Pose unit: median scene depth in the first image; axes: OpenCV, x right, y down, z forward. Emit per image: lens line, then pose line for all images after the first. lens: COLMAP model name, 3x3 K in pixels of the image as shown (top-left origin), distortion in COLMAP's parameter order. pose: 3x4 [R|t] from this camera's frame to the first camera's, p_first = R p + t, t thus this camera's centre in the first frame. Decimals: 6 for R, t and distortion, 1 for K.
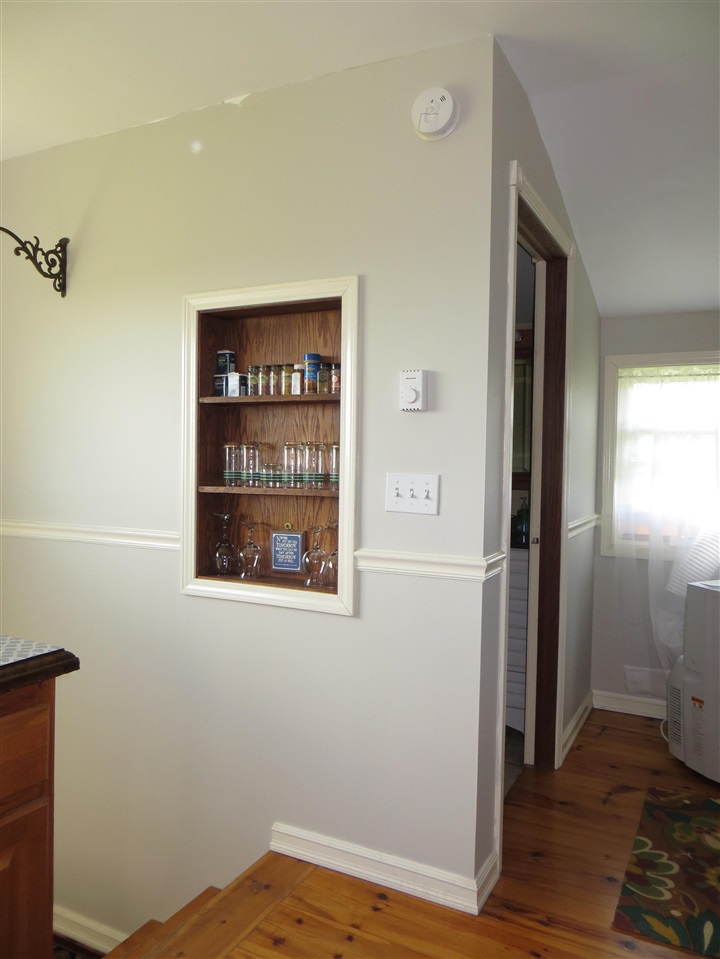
lens RADIAL K [[717.0, 0, 362.6], [0, 717.0, 480.6], [0, 0, 1]] dist [-0.028120, 0.000962]
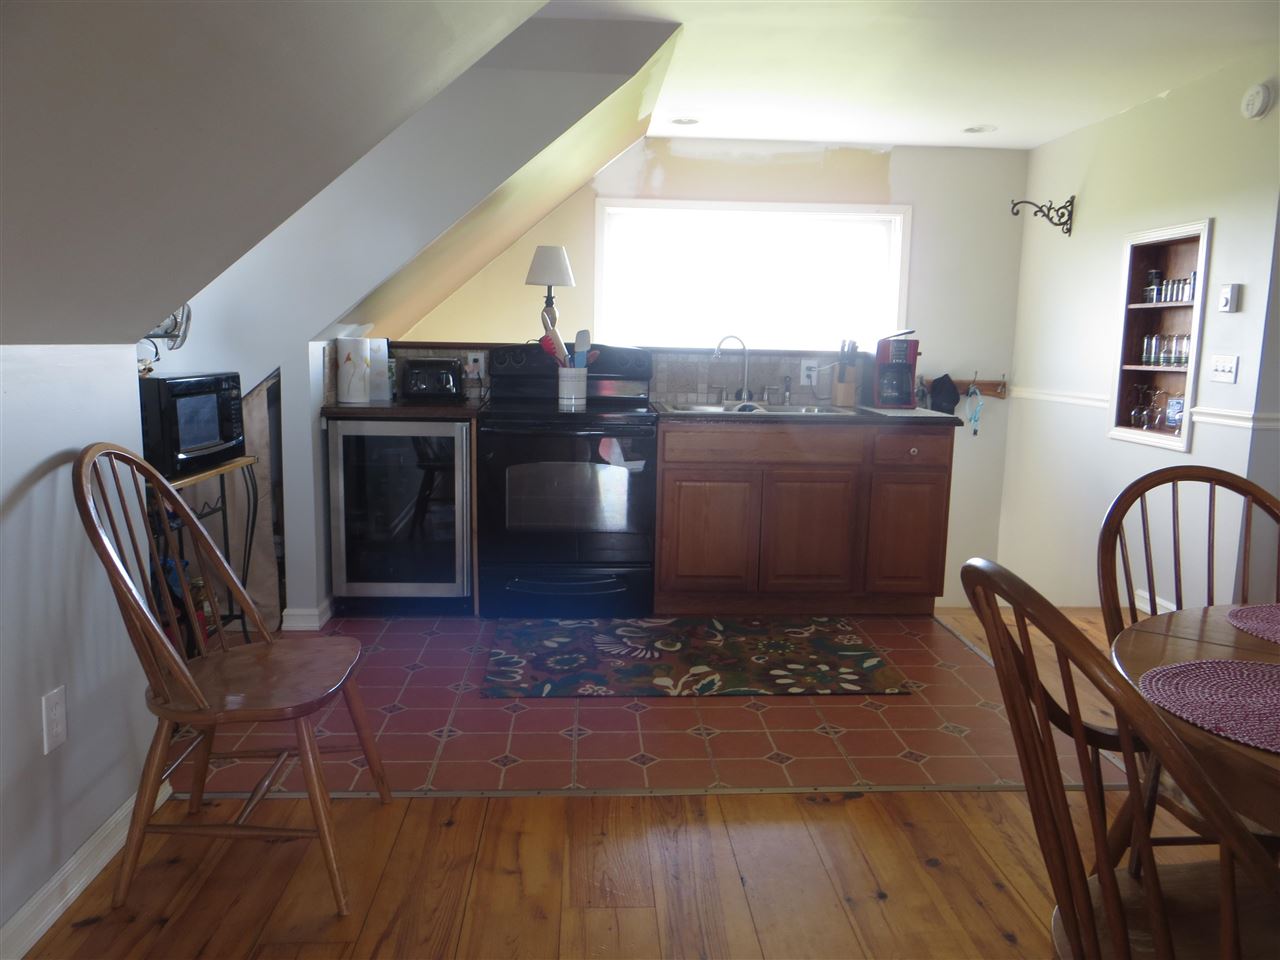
lens RADIAL K [[957.1, 0, 640.4], [0, 957.1, 481.5], [0, 0, 1]] dist [-0.028120, 0.000962]
pose [[0.501353, 0.119625, -0.856933, 0.978712], [-0.041417, 0.992579, 0.114329, 0.063144], [0.864251, -0.021828, 0.502587, -0.851710]]
